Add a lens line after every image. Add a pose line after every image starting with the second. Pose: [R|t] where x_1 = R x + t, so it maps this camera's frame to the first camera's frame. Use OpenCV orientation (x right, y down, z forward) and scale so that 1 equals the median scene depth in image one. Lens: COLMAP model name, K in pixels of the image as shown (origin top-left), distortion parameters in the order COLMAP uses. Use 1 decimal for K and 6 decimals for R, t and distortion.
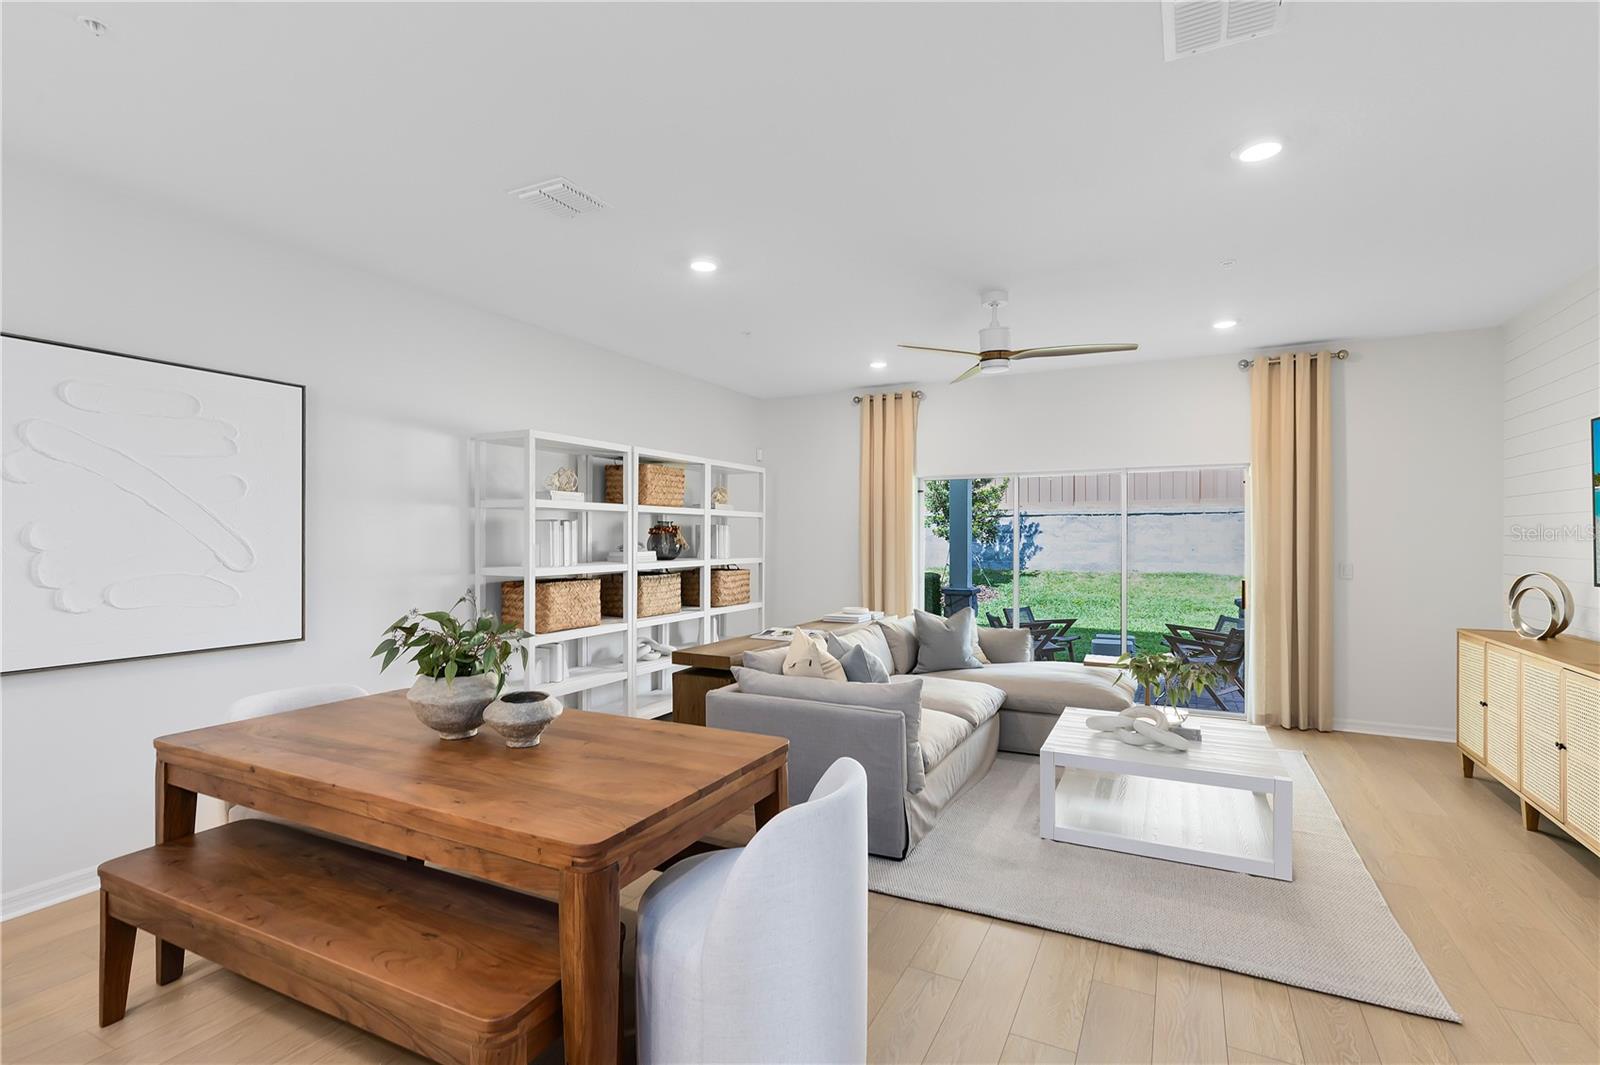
lens RADIAL K [[741.2, 0, 780.4], [0, 741.2, 535.3], [0, 0, 1]] dist [0.002437, 0.000555]
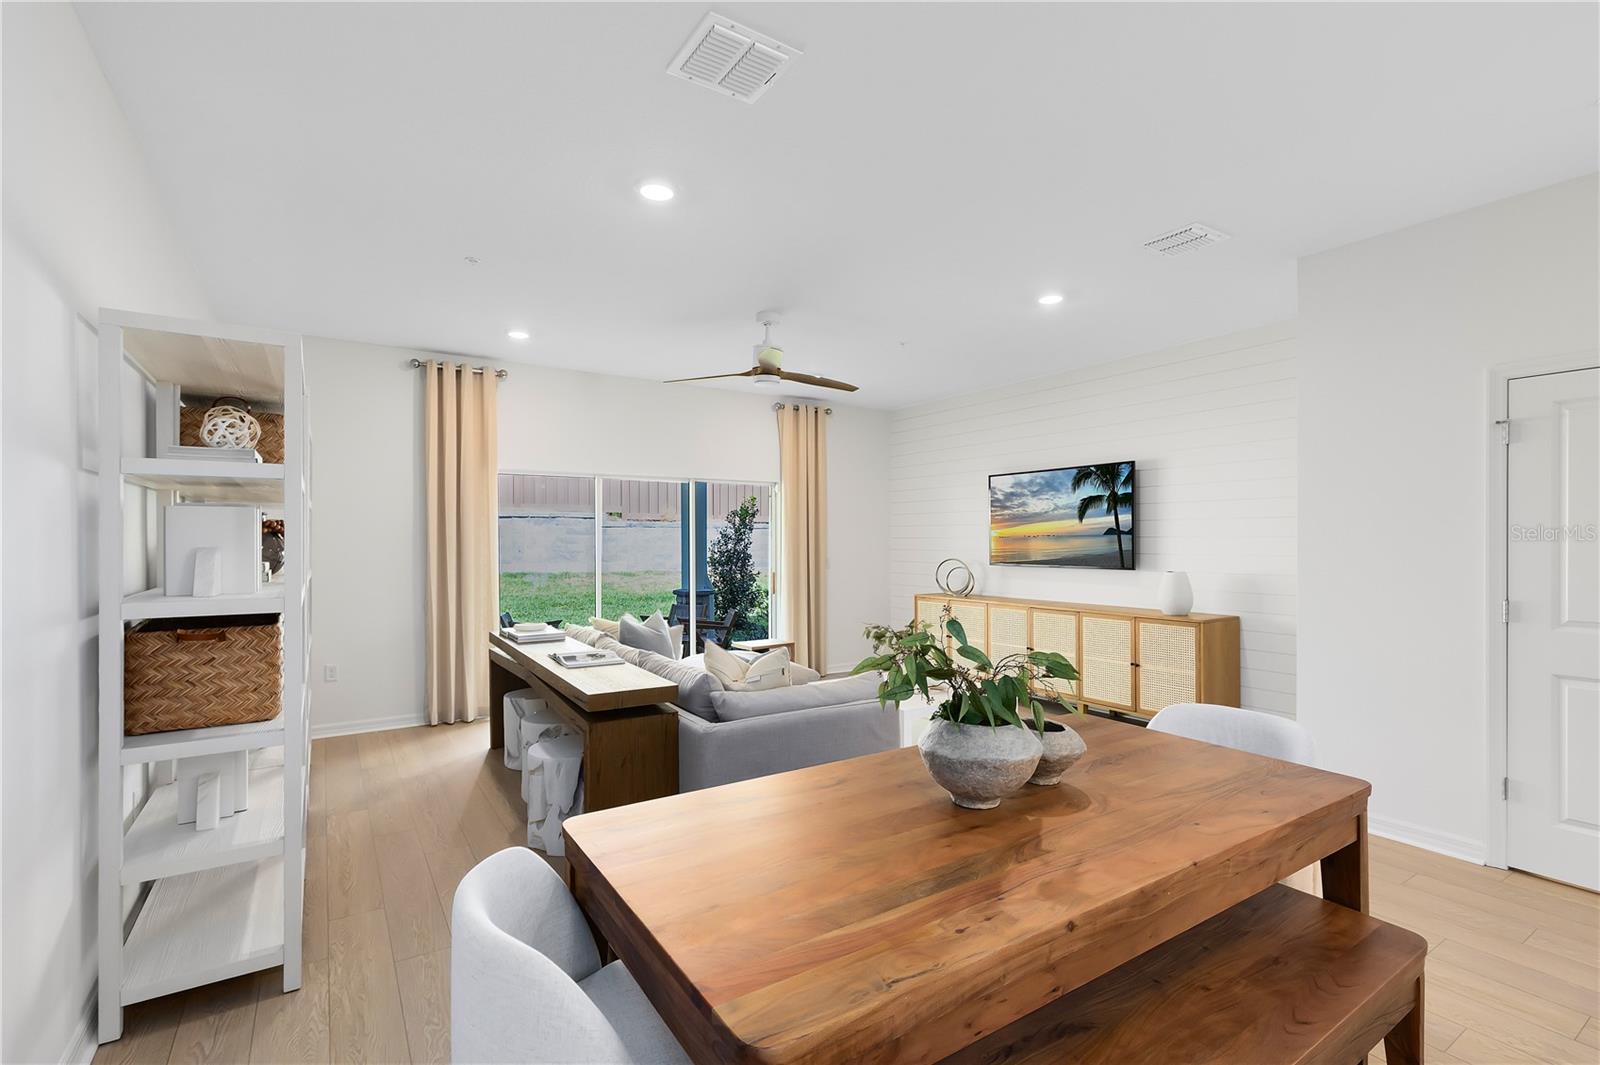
lens RADIAL K [[741.2, 0, 809.1], [0, 741.2, 537.6], [0, 0, 1]] dist [0.002437, 0.000555]
pose [[0.476393, 0.000152, 0.879232, -0.403140], [-0.000275, 1.000000, -0.000024, 0.000245], [-0.879232, -0.000231, 0.476393, 0.268682]]
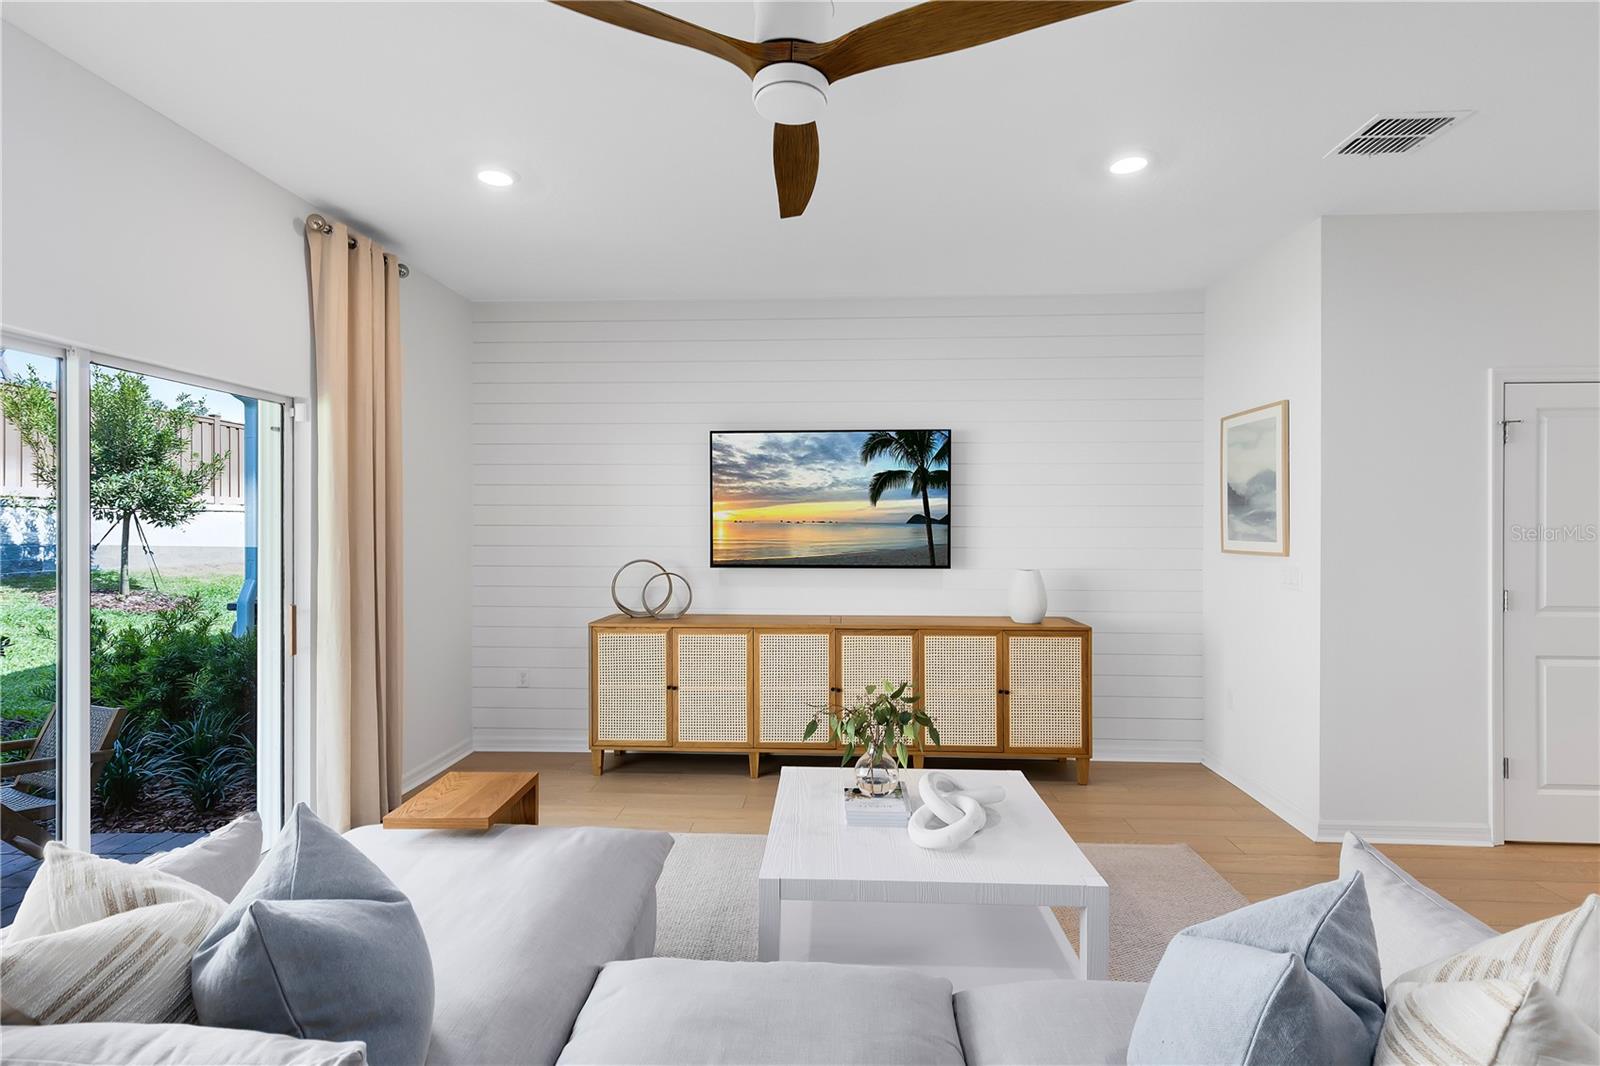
lens RADIAL K [[741.2, 0, 791.0], [0, 741.2, 524.5], [0, 0, 1]] dist [0.002437, 0.000555]
pose [[-0.420531, -0.000020, 0.907278, -0.038714], [-0.004788, 0.999986, -0.002198, -0.000426], [-0.907266, -0.005269, -0.420525, 0.736272]]
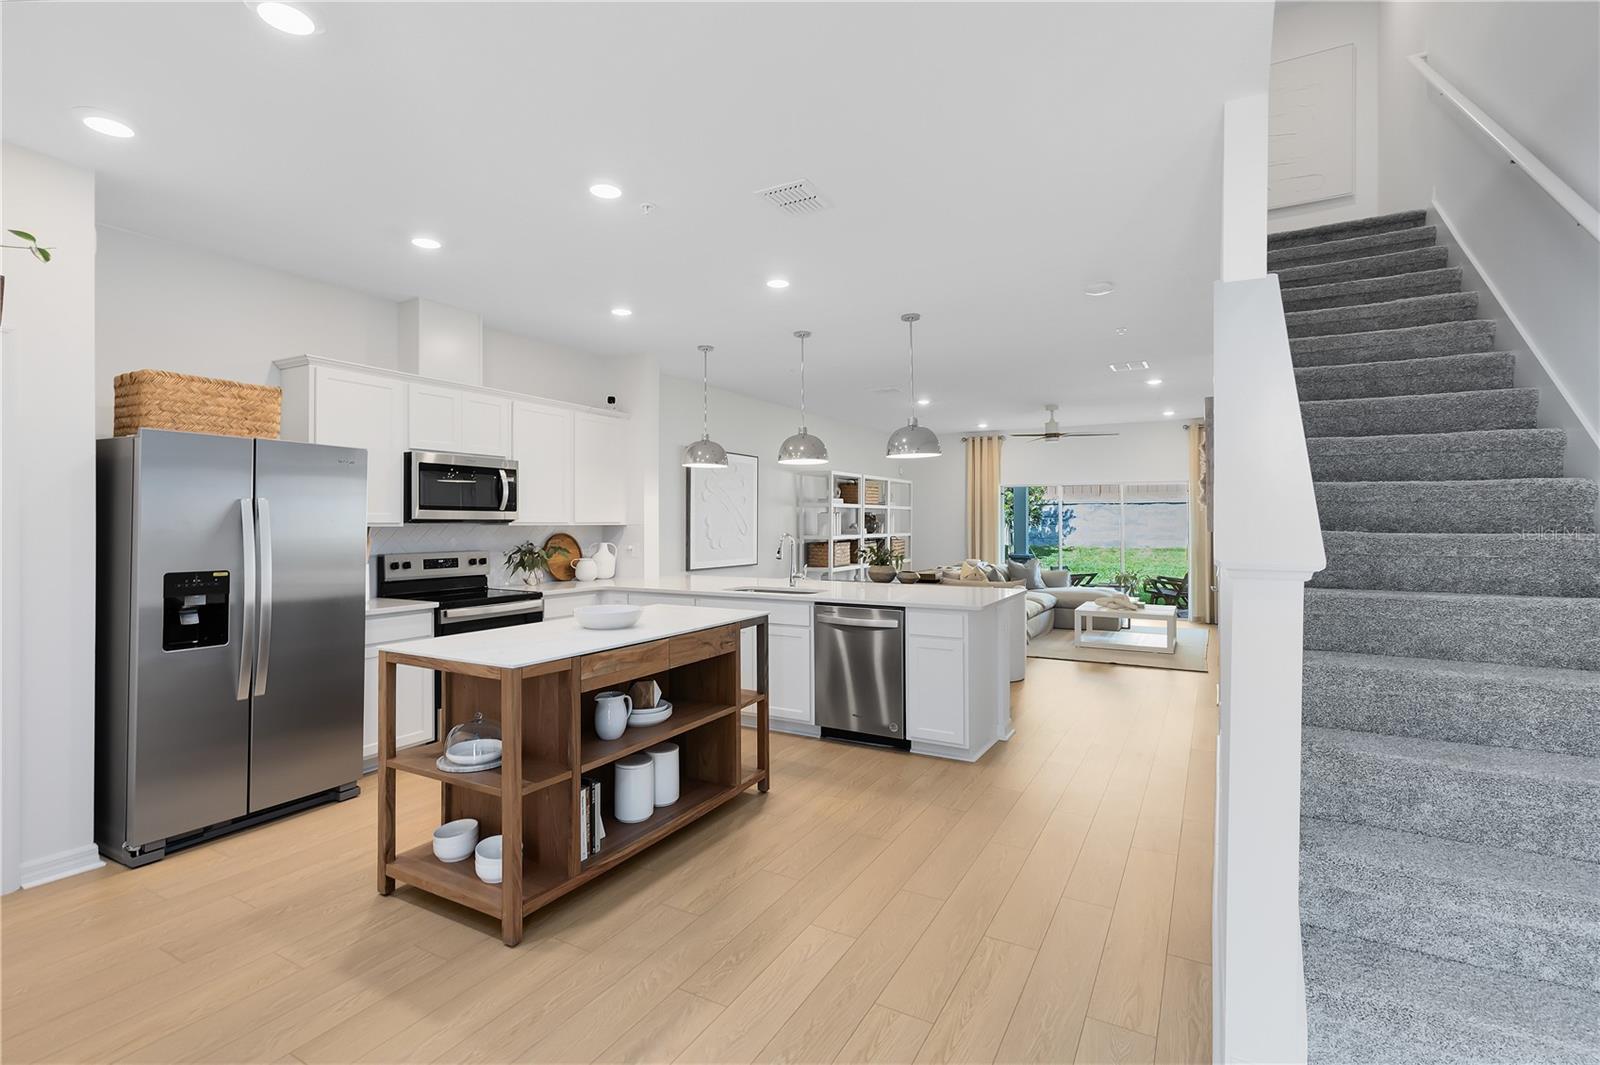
lens RADIAL K [[741.2, 0, 801.7], [0, 741.2, 506.1], [0, 0, 1]] dist [0.002437, 0.000555]
pose [[0.999886, 0.001656, -0.015016, -0.247104], [-0.001895, 0.999872, -0.015888, -0.004083], [0.014988, 0.015915, 0.999761, -0.705211]]
